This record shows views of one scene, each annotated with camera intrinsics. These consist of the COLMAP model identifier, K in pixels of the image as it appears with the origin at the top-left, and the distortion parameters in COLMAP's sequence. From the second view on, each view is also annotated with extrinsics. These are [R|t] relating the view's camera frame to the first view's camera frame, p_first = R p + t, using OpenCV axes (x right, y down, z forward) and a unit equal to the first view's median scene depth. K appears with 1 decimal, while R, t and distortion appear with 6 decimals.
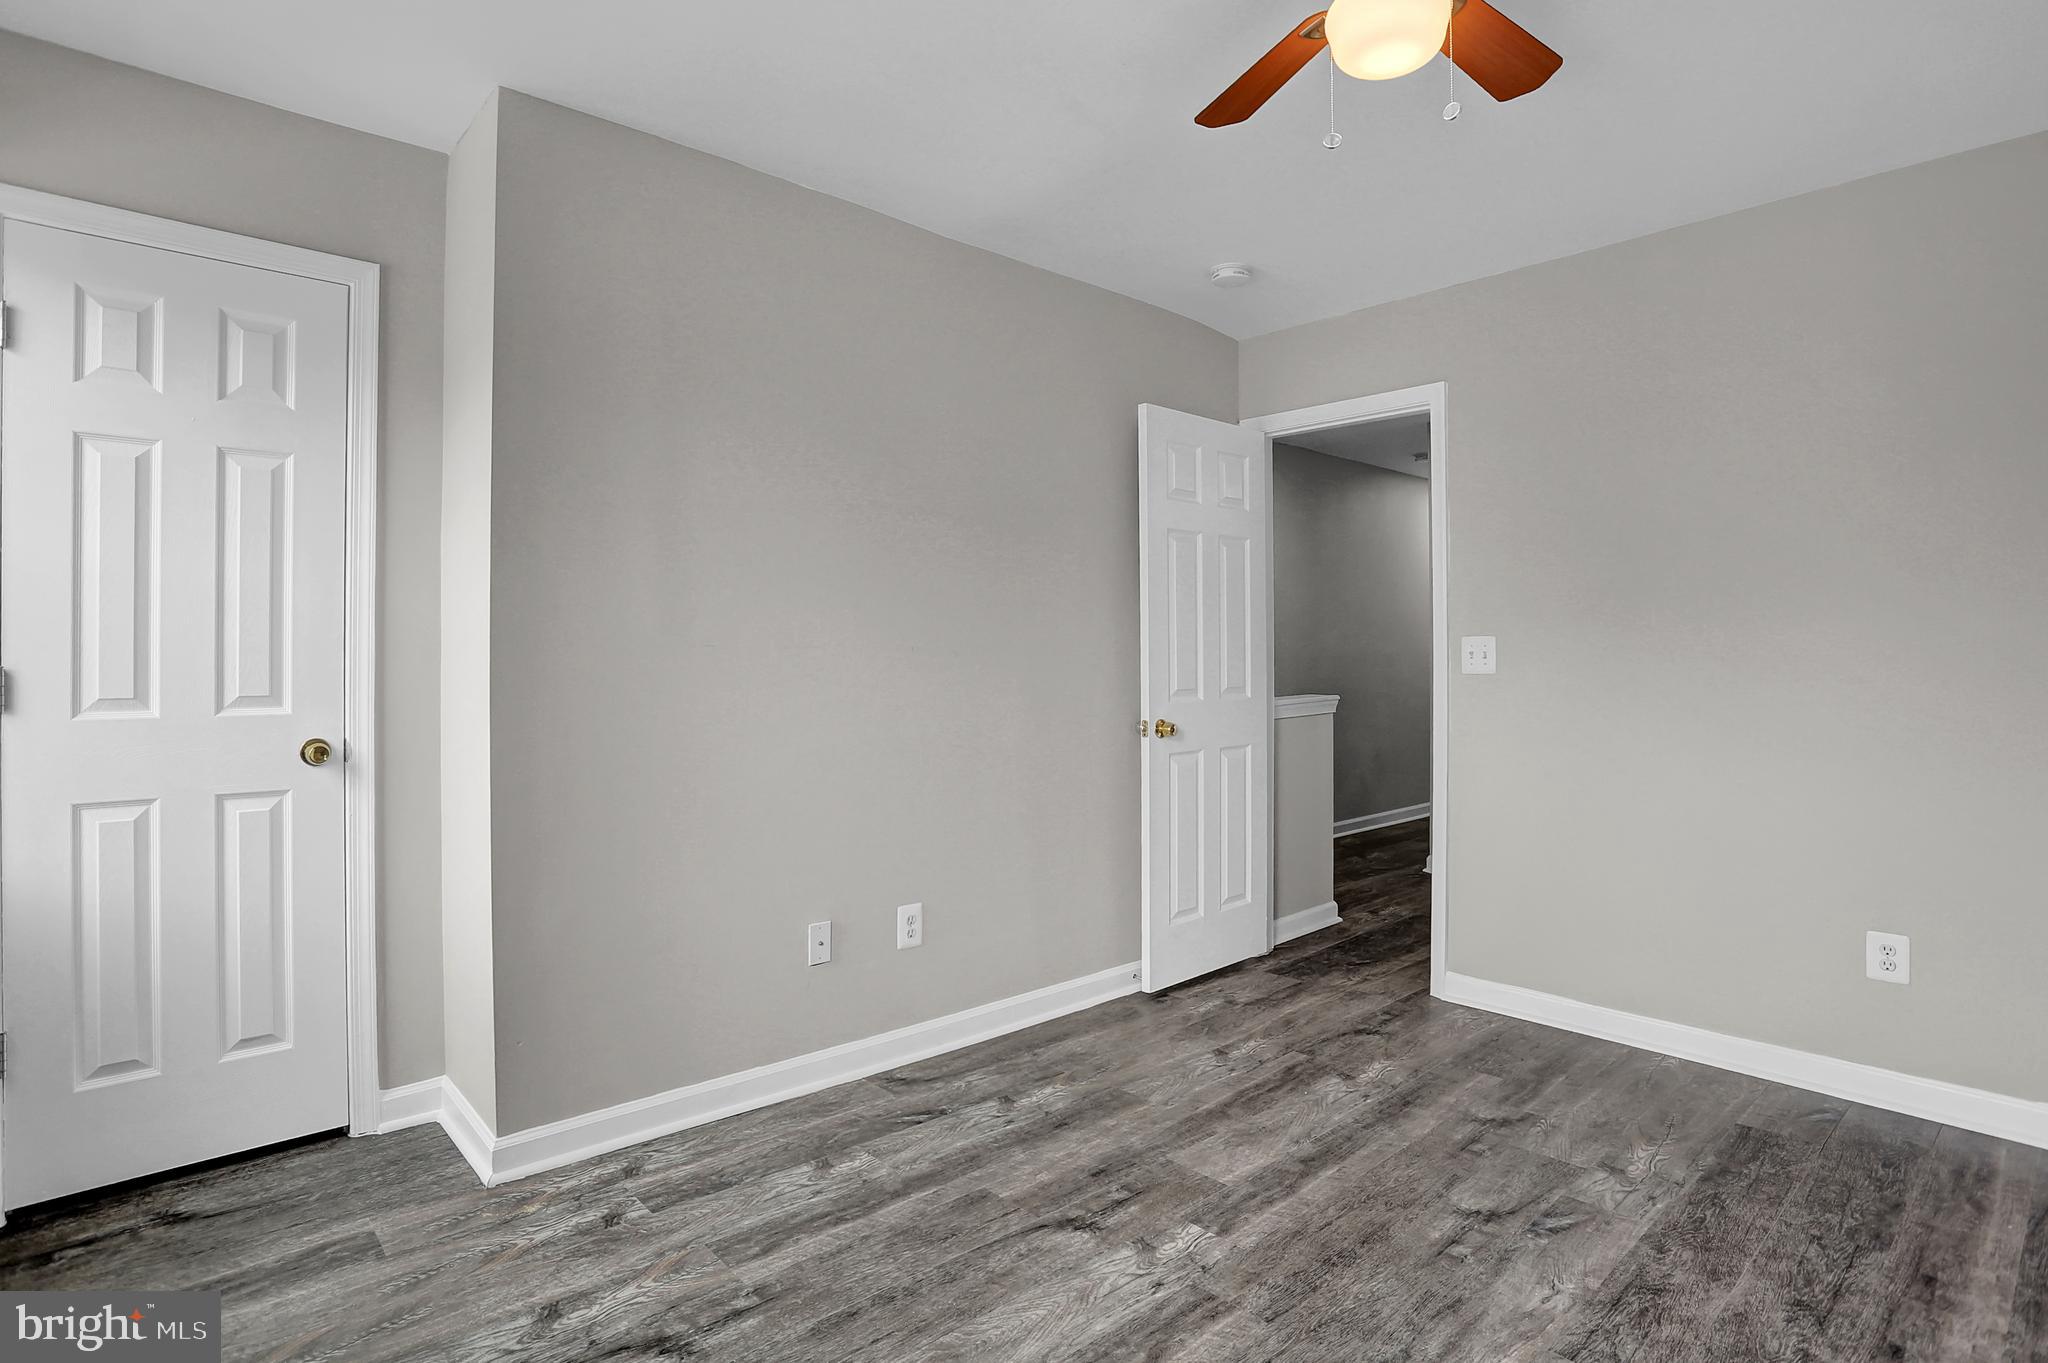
lens RADIAL K [[1008.3, 0, 1041.3], [0, 1008.3, 681.5], [0, 0, 1]] dist [-0.067790, 0.028838]
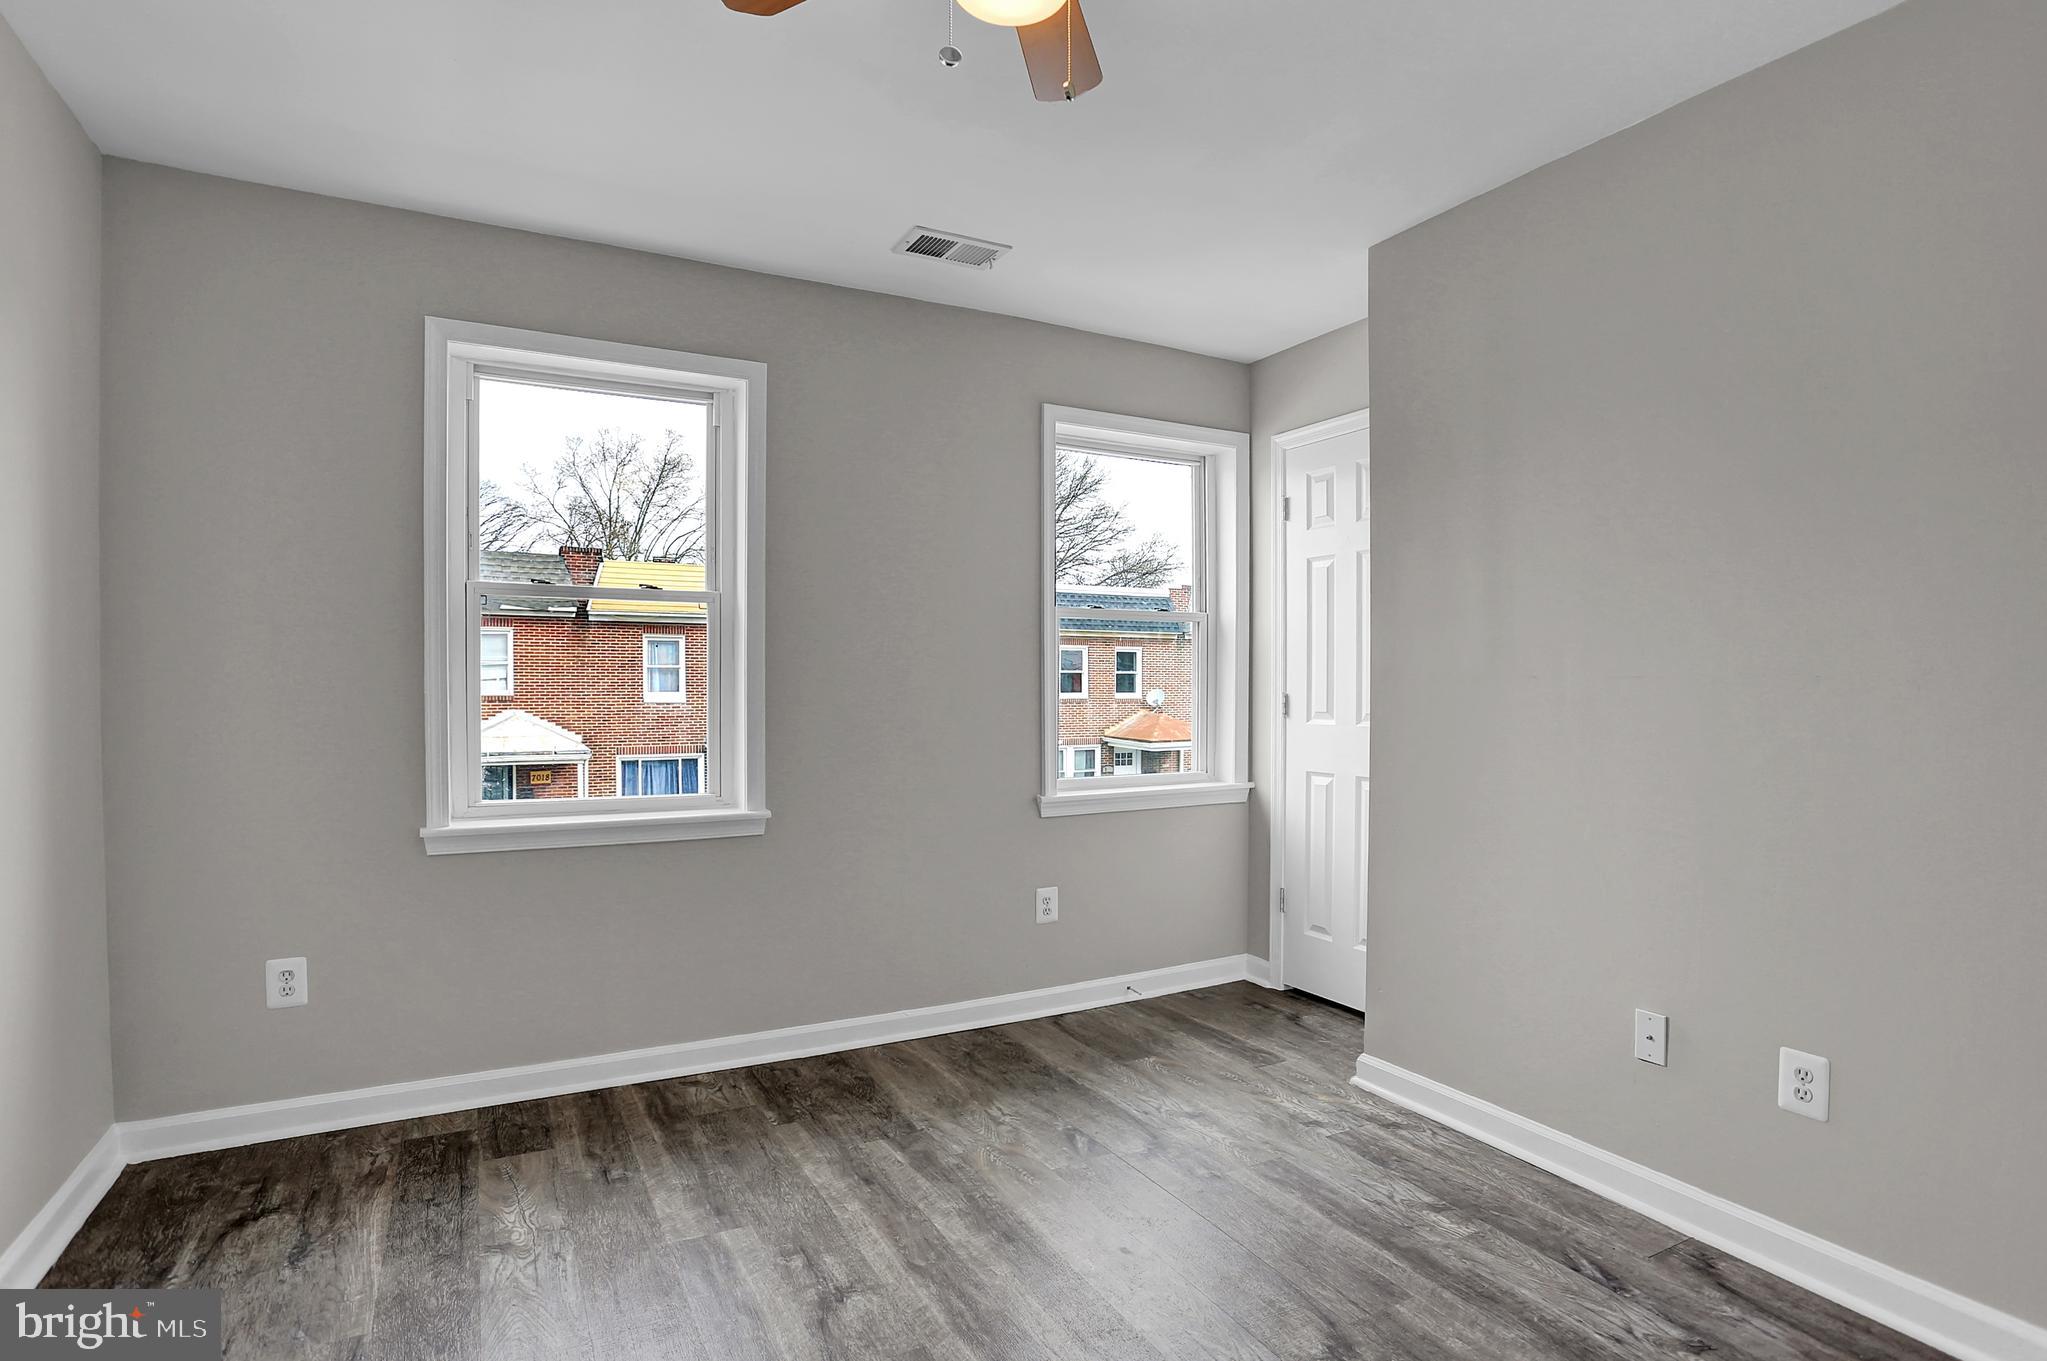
lens RADIAL K [[1024.3, 0, 1009.3], [0, 1024.3, 702.8], [0, 0, 1]] dist [-0.072848, 0.032118]
pose [[-0.248638, 0.011018, -0.968534, 0.927842], [-0.018811, 0.999692, 0.016201, -0.021279], [0.968414, 0.022247, -0.248354, 0.914471]]
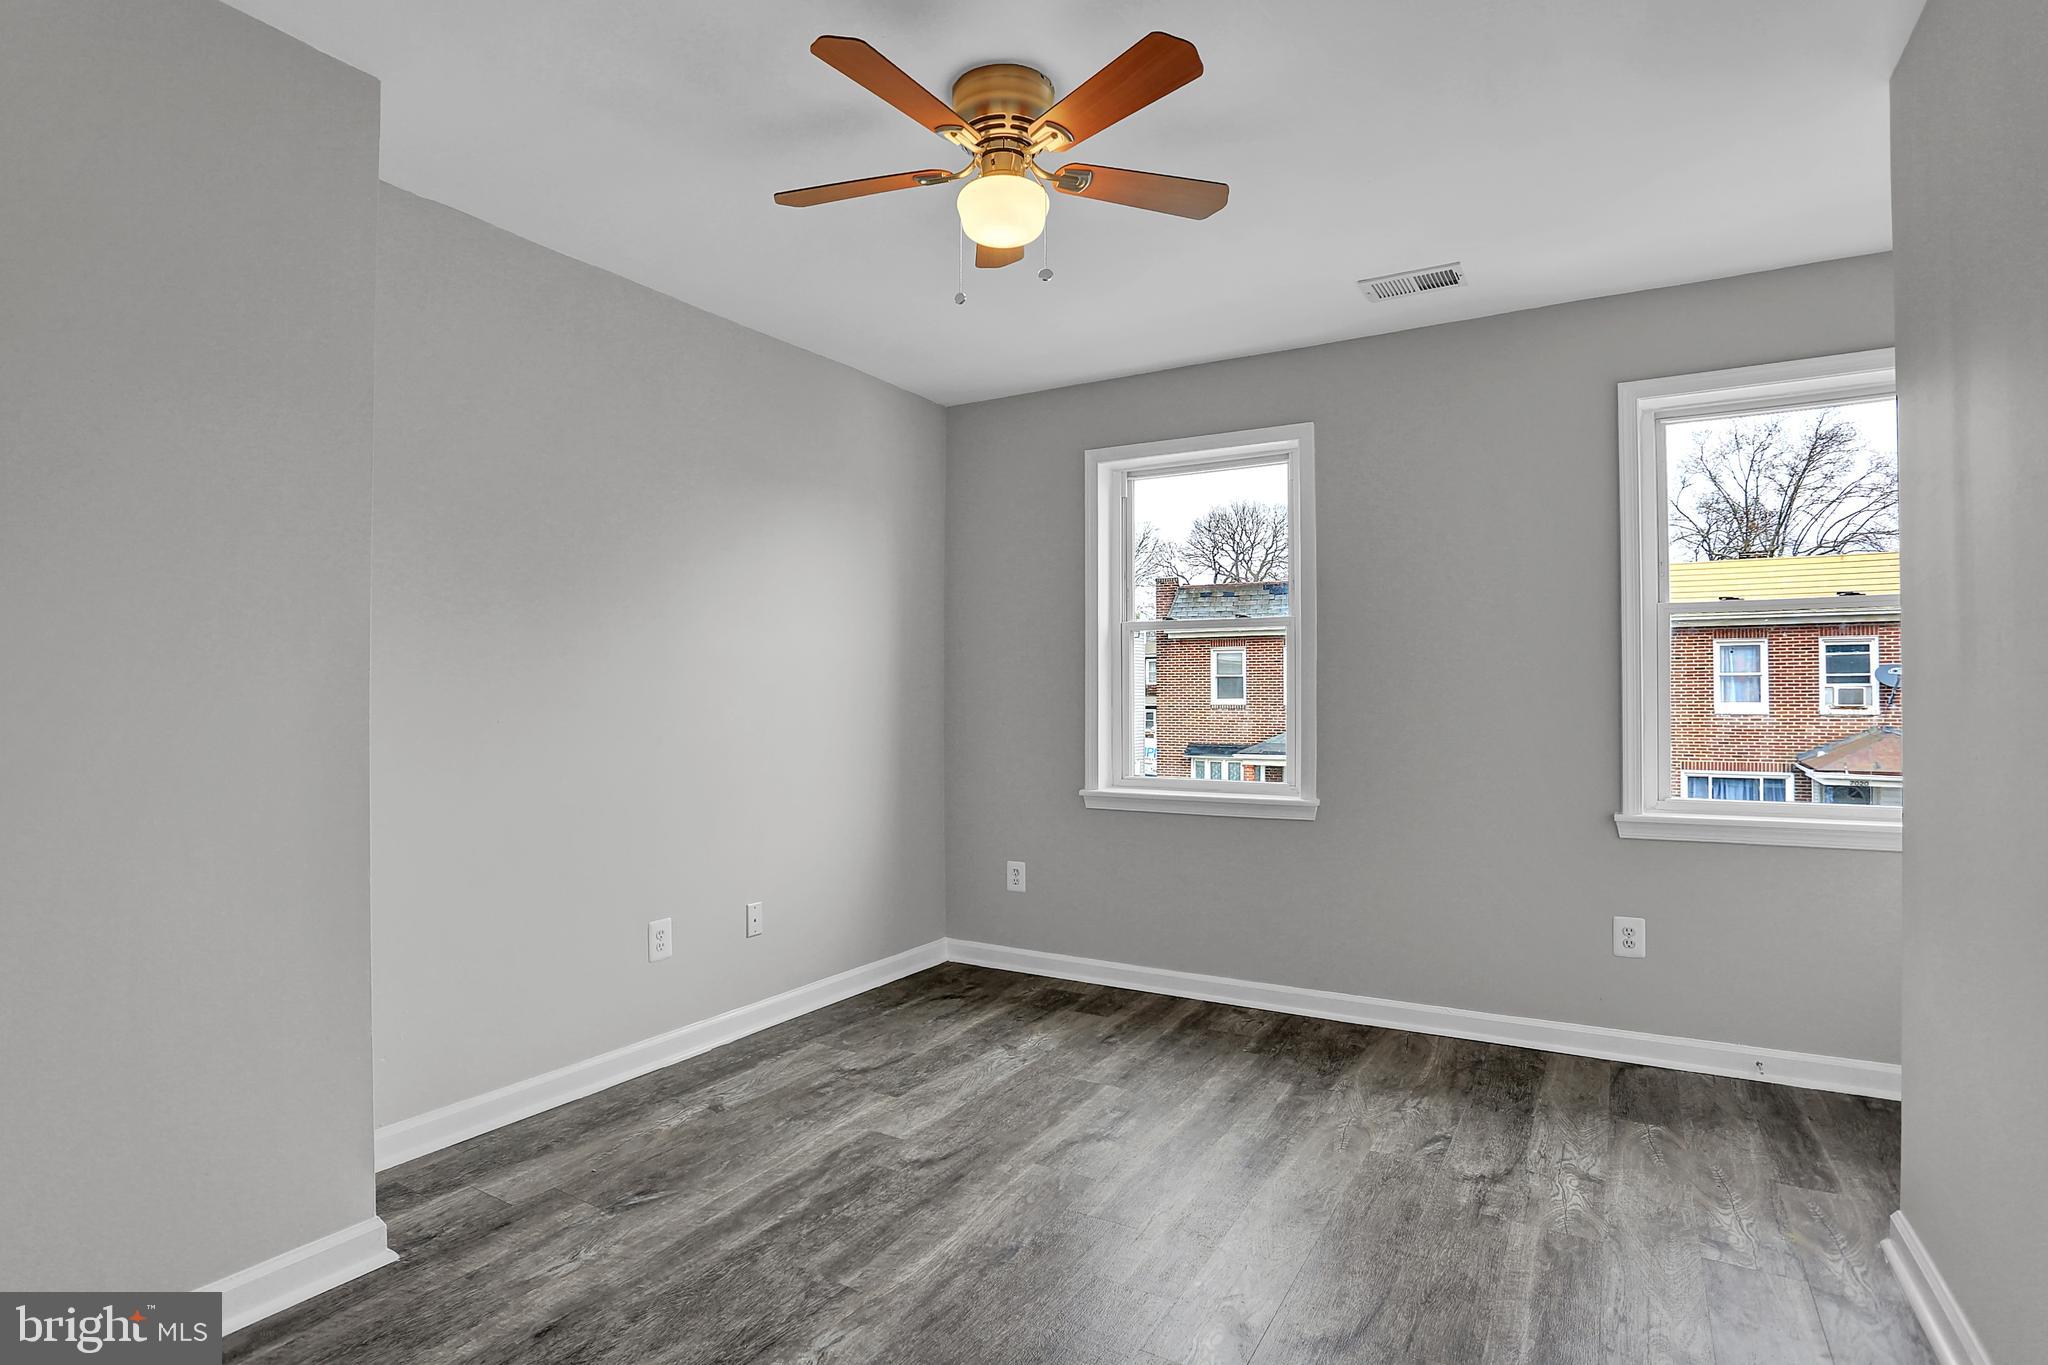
lens RADIAL K [[1008.3, 0, 1041.3], [0, 1008.3, 682.5], [0, 0, 1]] dist [-0.067790, 0.028838]
pose [[-0.952958, -0.006514, -0.303032, 0.536269], [-0.006521, 0.999978, -0.000988, -0.031379], [0.303032, 0.001034, -0.952980, 1.724710]]
